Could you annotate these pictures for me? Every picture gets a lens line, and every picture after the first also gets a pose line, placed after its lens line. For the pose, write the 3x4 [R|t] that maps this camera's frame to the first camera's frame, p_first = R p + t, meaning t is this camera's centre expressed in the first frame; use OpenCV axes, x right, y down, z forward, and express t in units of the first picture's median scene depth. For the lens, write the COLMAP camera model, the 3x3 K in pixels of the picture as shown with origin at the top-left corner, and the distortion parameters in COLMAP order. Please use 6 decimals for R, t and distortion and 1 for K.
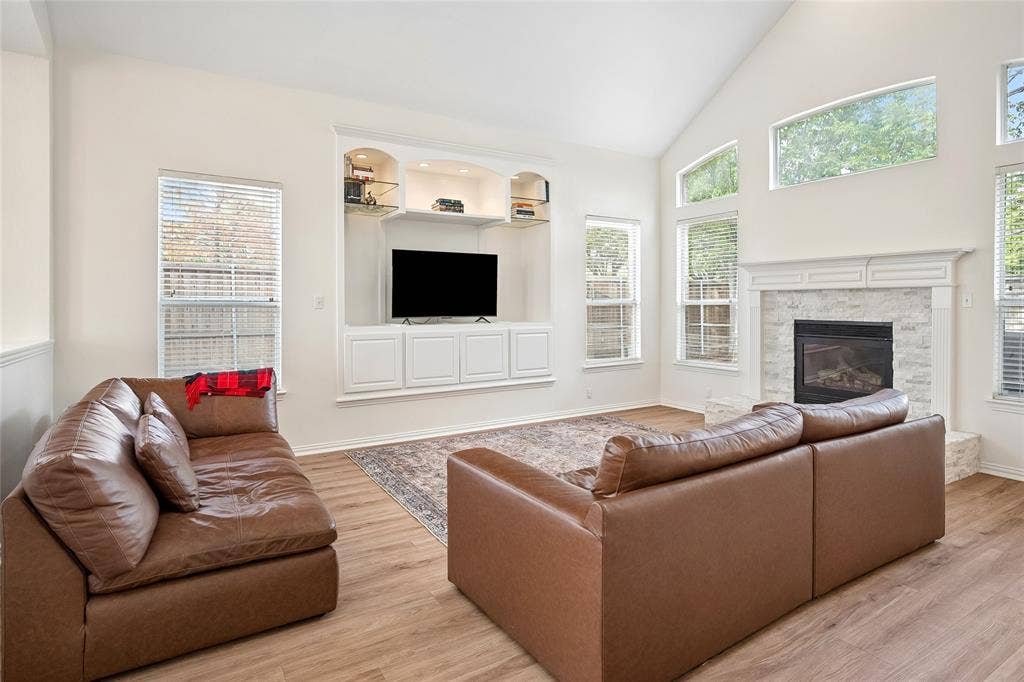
lens RADIAL K [[545.3, 0, 512.4], [0, 545.3, 311.8], [0, 0, 1]] dist [0.002411, 0.001995]
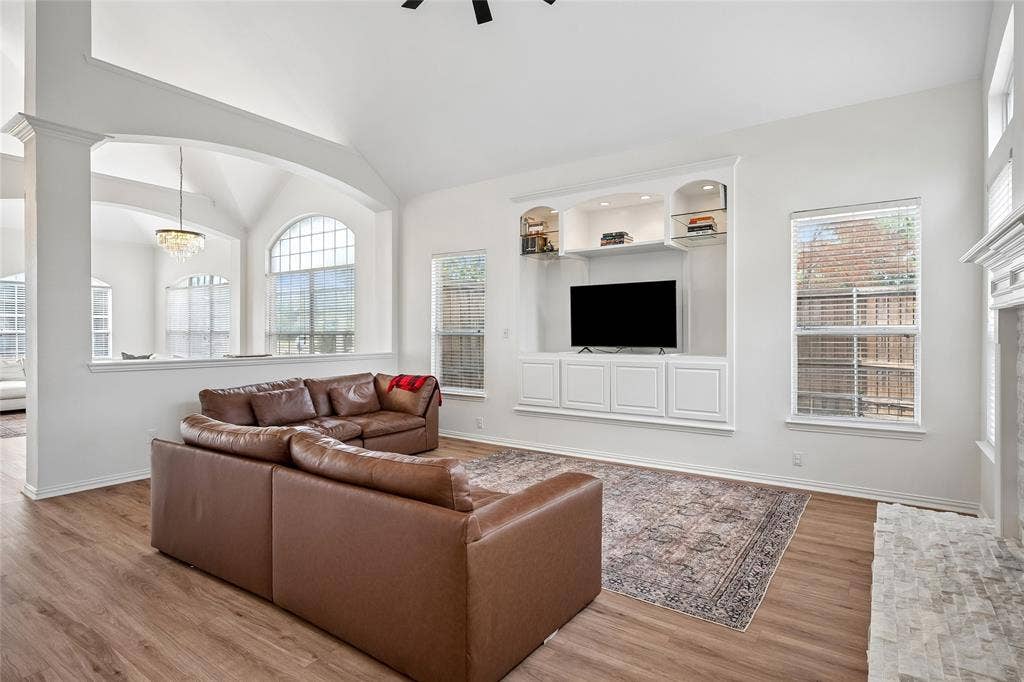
lens RADIAL K [[530.8, 0, 512.0], [0, 530.8, 341.0], [0, 0, 1]] dist [-0.004365, -0.001054]
pose [[0.397102, 0.013583, -0.917674, 0.735829], [-0.013389, 0.999870, 0.009006, -0.008529], [0.917677, 0.008710, 0.397232, 0.433693]]
